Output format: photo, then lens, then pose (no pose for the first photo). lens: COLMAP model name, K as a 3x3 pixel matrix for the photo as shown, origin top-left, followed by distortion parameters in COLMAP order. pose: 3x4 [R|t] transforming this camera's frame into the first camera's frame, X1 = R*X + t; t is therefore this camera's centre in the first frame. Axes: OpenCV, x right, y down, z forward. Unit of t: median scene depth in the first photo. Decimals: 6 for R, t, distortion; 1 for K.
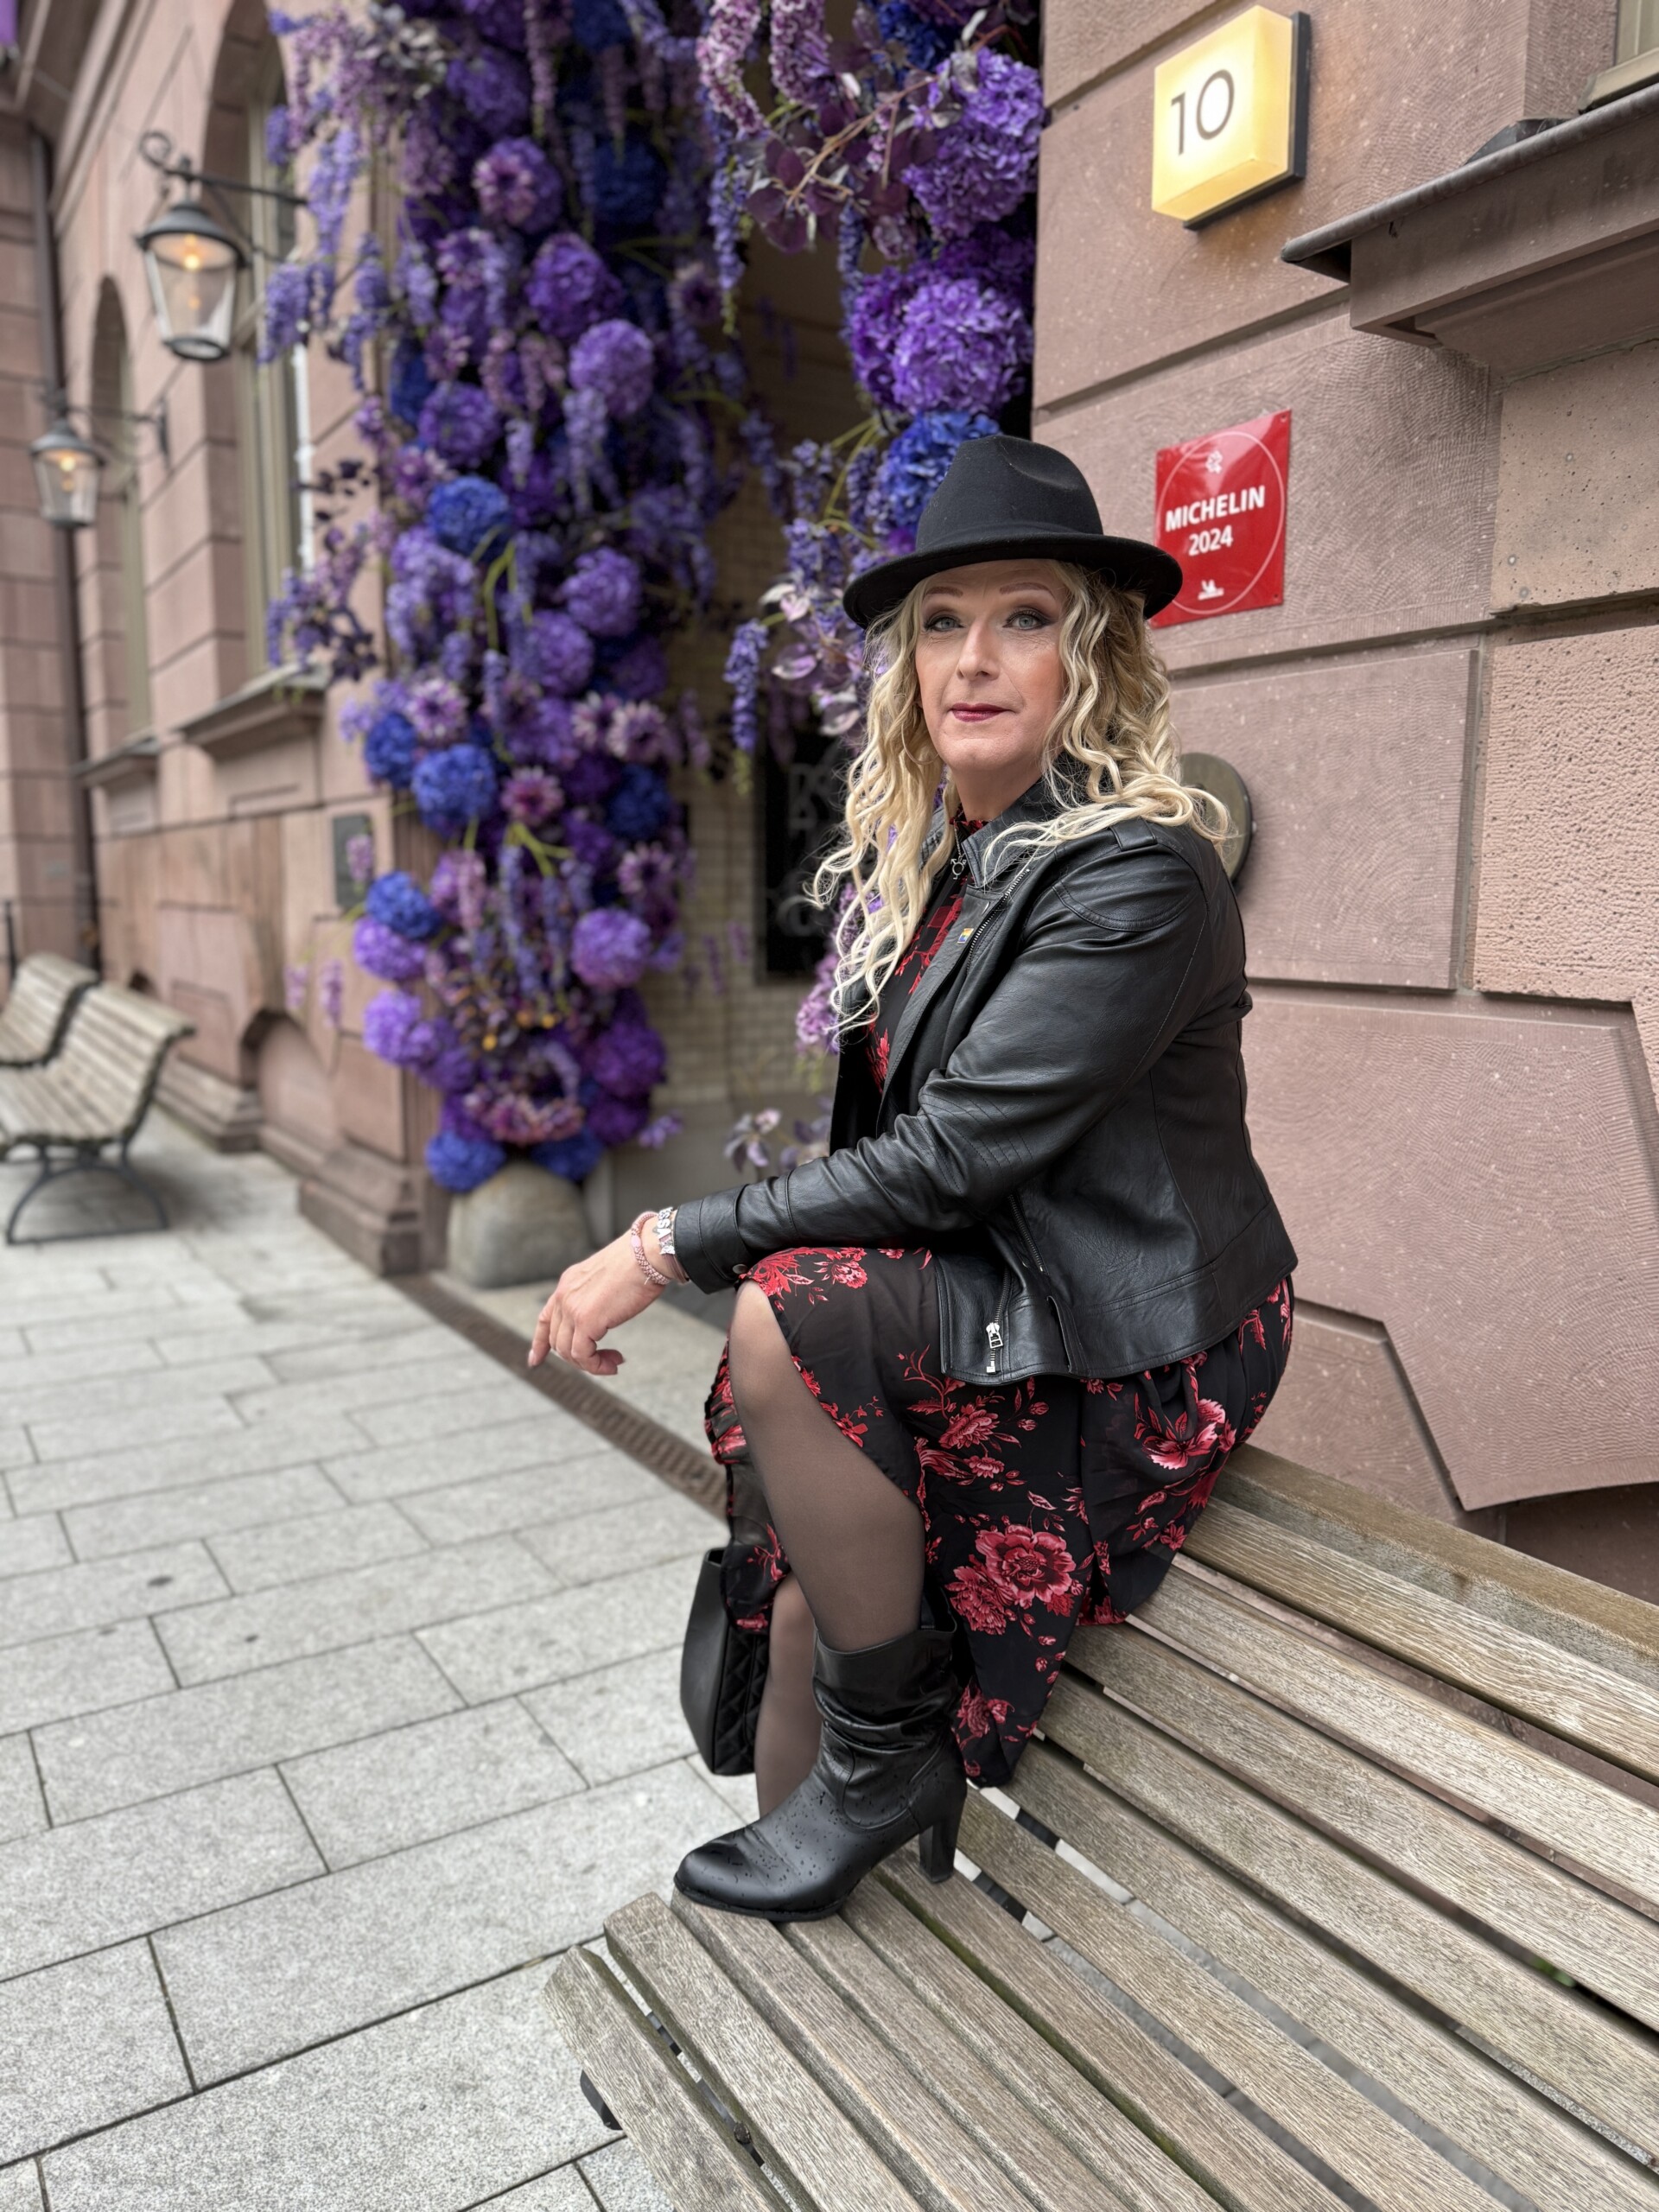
lens RADIAL K [[1597.0, 0, 836.5], [0, 1597.0, 1116.1], [0, 0, 1]] dist [0.014961, -0.027163]
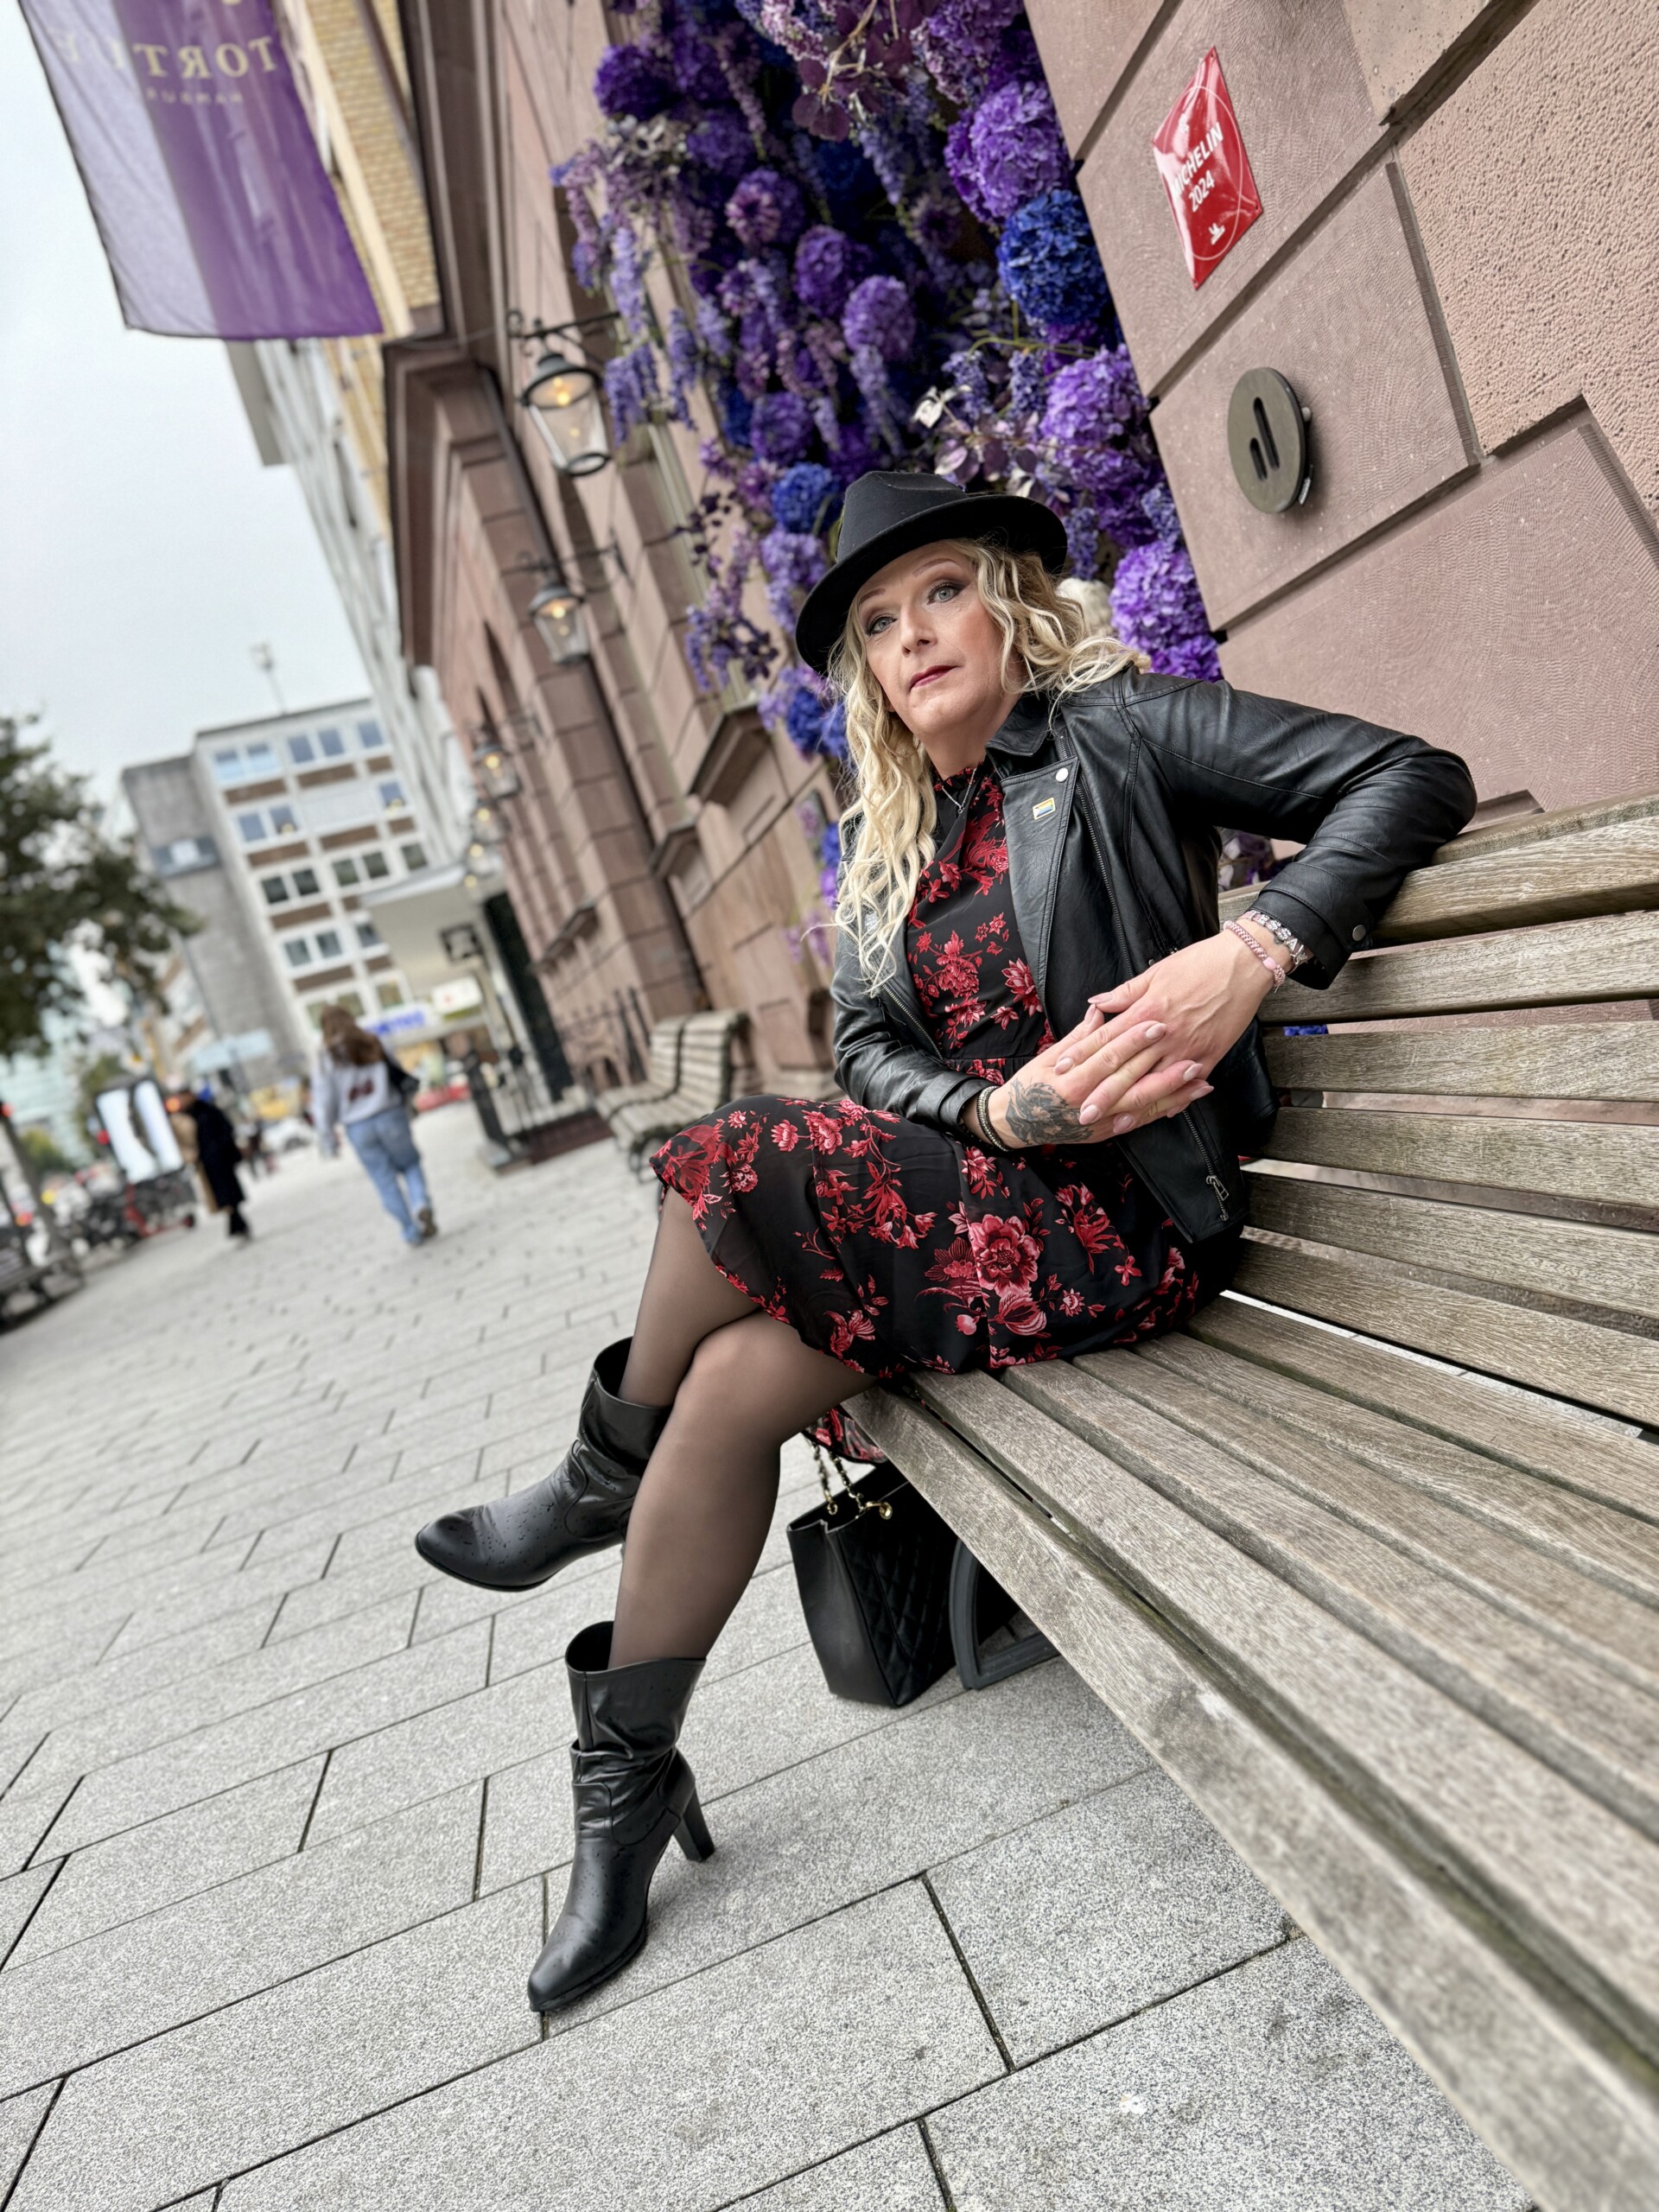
lens RADIAL K [[1597.0, 0, 836.5], [0, 1597.0, 1116.1], [0, 0, 1]] dist [0.014961, -0.027163]
pose [[0.882026, -0.261865, -0.391735, 0.129264], [0.265473, 0.963019, -0.046019, 0.116301], [0.389299, -0.063405, 0.918926, -0.080683]]
